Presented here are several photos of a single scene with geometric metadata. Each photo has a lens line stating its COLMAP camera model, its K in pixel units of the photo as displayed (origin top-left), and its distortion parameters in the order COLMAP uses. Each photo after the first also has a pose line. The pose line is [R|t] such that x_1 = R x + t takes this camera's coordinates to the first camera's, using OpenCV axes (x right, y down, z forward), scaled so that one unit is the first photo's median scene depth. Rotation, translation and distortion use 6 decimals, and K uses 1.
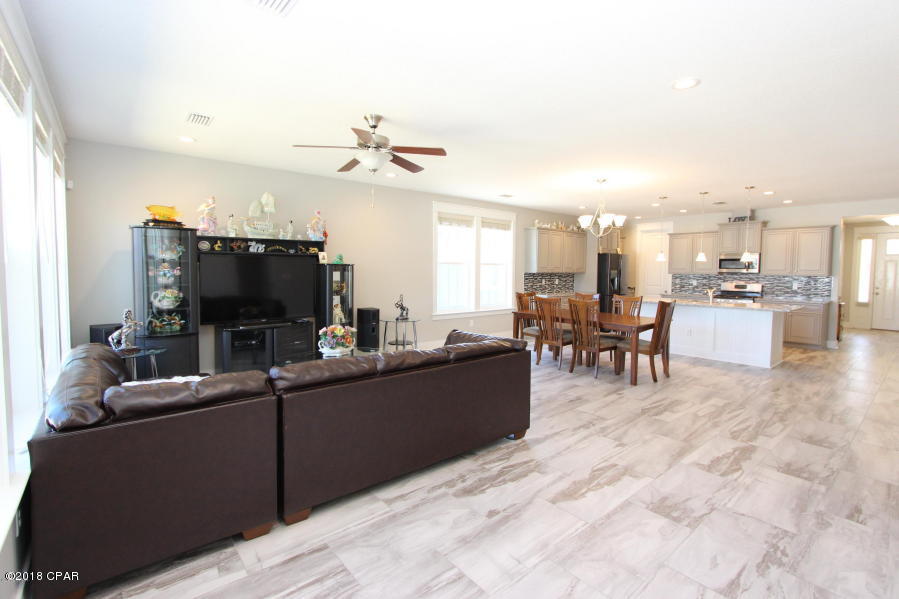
lens RADIAL K [[414.5, 0, 455.8], [0, 414.5, 289.1], [0, 0, 1]] dist [-0.015012, 0.000529]
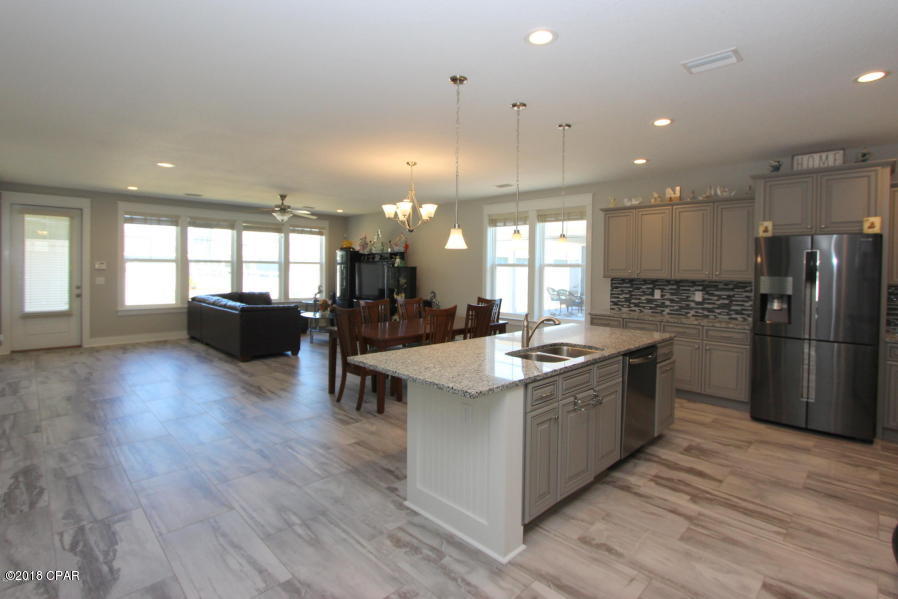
lens RADIAL K [[434.2, 0, 460.8], [0, 434.2, 272.9], [0, 0, 1]] dist [-0.020181, -0.000152]
pose [[0.093367, 0.002689, -0.995628, 0.814807], [-0.061163, 0.998123, -0.003040, -0.029547], [0.993751, 0.061179, 0.093356, 0.675626]]
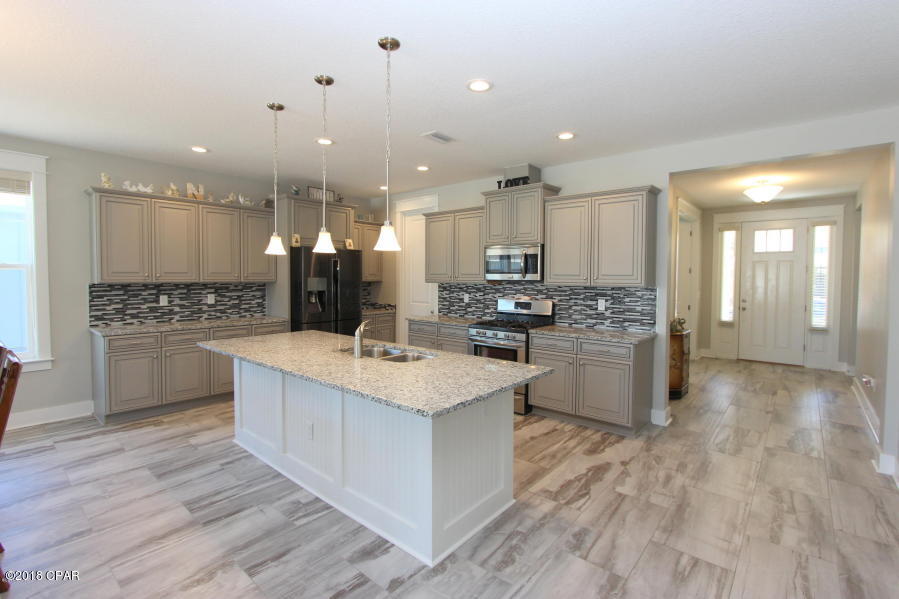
lens RADIAL K [[414.5, 0, 455.8], [0, 414.5, 289.1], [0, 0, 1]] dist [-0.015012, 0.000529]
pose [[0.986024, -0.009336, 0.166344, 0.493800], [0.011988, 0.999816, -0.014949, -0.020241], [-0.166174, 0.016734, 0.985954, 0.445756]]
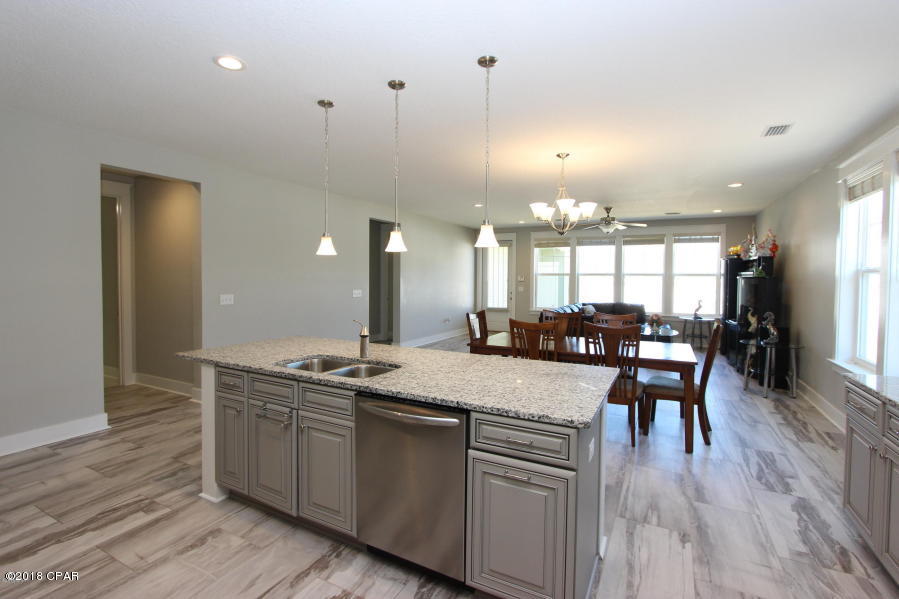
lens RADIAL K [[414.5, 0, 455.8], [0, 414.5, 289.1], [0, 0, 1]] dist [-0.015012, 0.000529]
pose [[-0.923241, -0.006790, -0.384162, 0.527876], [-0.035953, 0.996984, 0.068781, -0.047177], [0.382536, 0.077313, -0.920700, 1.060156]]
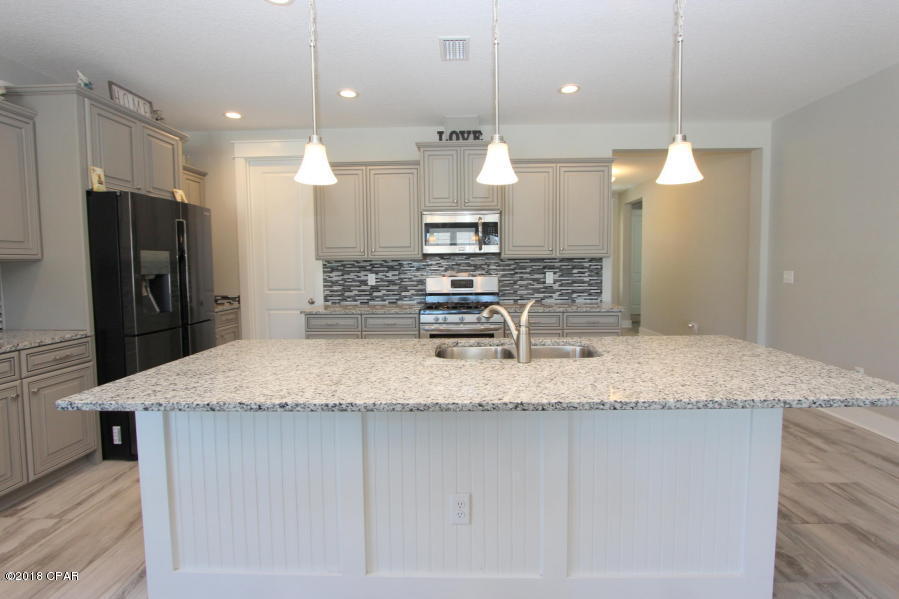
lens RADIAL K [[423.3, 0, 457.4], [0, 423.3, 288.9], [0, 0, 1]] dist [-0.015837, 0.000051]
pose [[0.663901, -0.060990, 0.745329, 0.311373], [0.053523, 0.997988, 0.033990, -0.016269], [-0.745902, 0.017326, 0.665830, 0.656192]]
